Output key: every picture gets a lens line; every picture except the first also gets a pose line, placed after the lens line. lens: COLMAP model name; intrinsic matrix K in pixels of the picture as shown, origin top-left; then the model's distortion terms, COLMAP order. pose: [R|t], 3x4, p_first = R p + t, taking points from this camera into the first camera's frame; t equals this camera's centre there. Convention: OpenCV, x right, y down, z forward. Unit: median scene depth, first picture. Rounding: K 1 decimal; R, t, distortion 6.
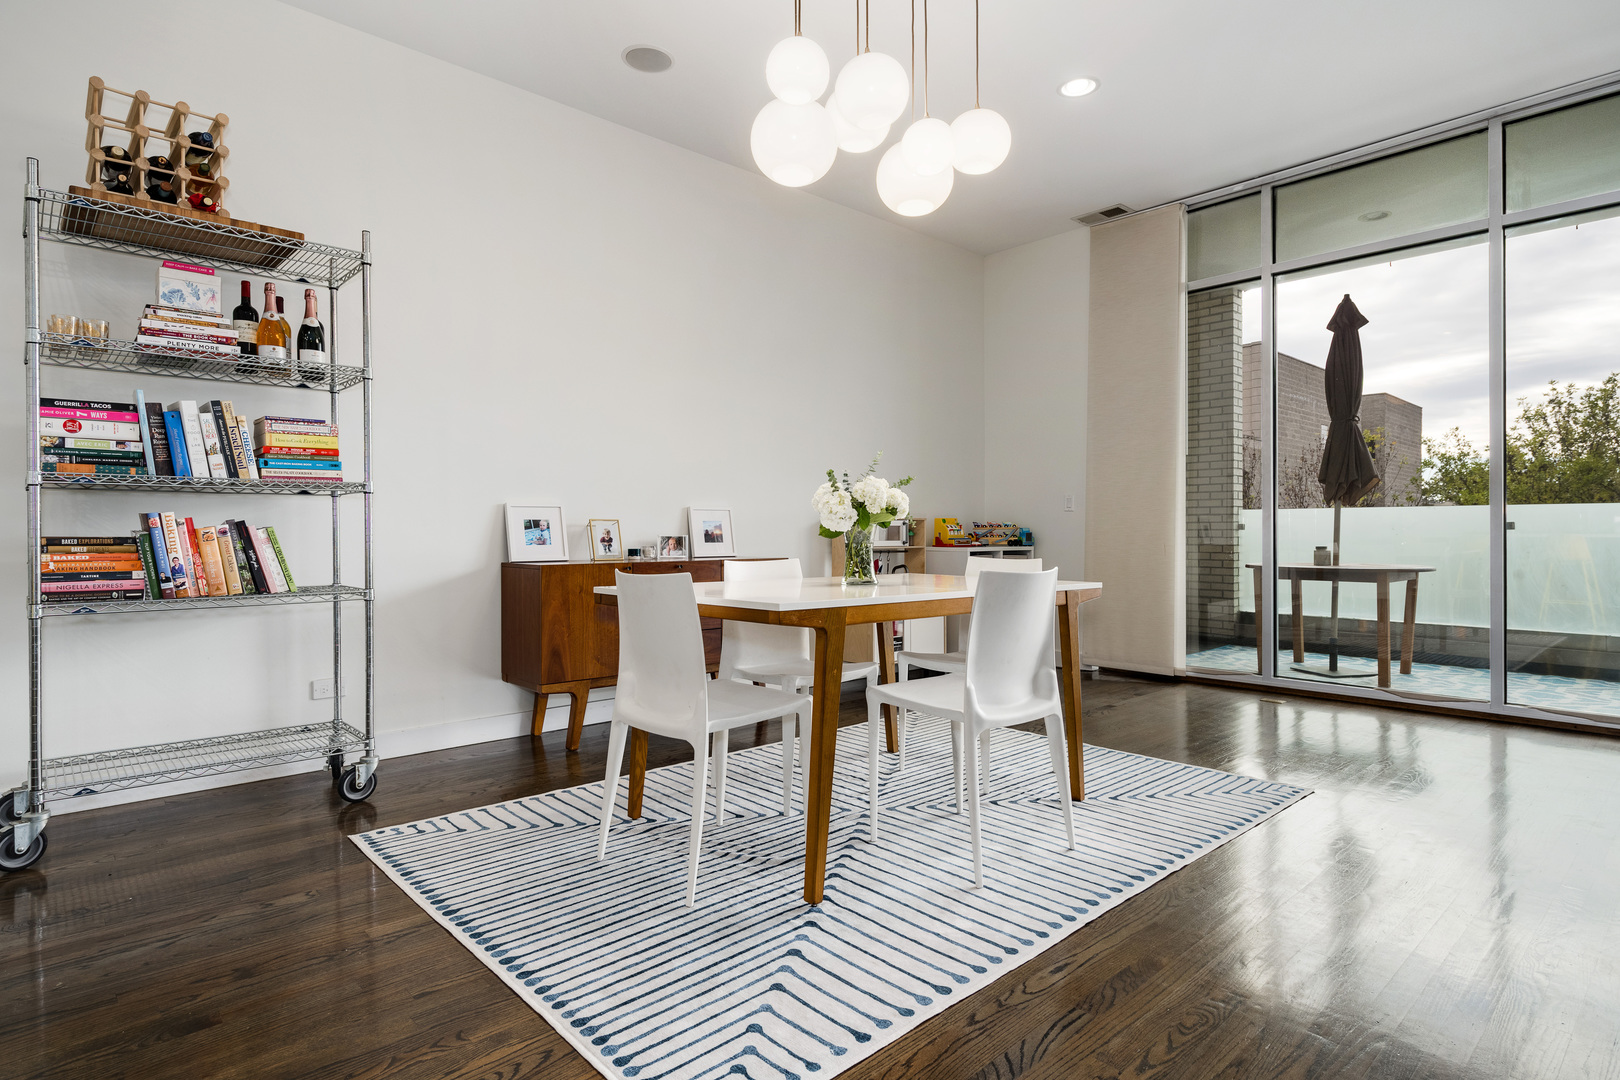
lens RADIAL K [[852.7, 0, 830.7], [0, 852.7, 534.3], [0, 0, 1]] dist [0.004007, -0.000106]
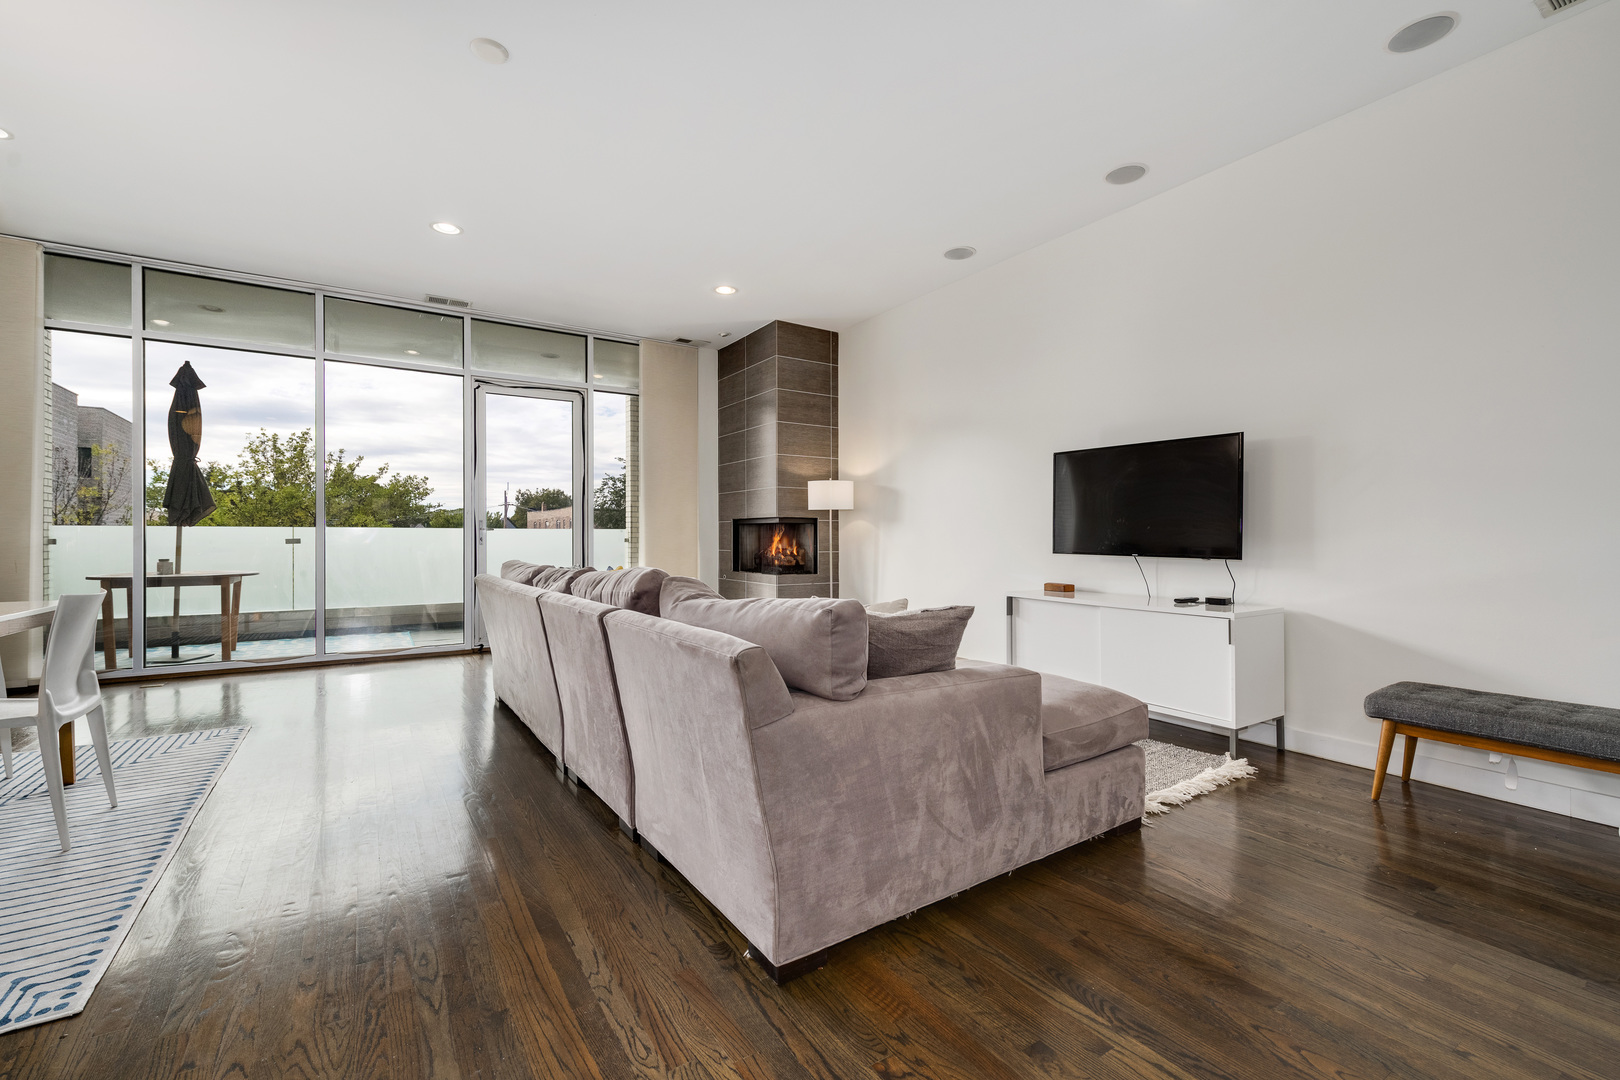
lens RADIAL K [[691.0, 0, 800.9], [0, 691.0, 534.6], [0, 0, 1]] dist [0.008278, -0.001945]
pose [[0.188087, 0.001987, 0.982150, -0.444359], [0.002919, 0.999992, -0.002582, -0.029288], [-0.982148, 0.003352, 0.188080, -0.173997]]
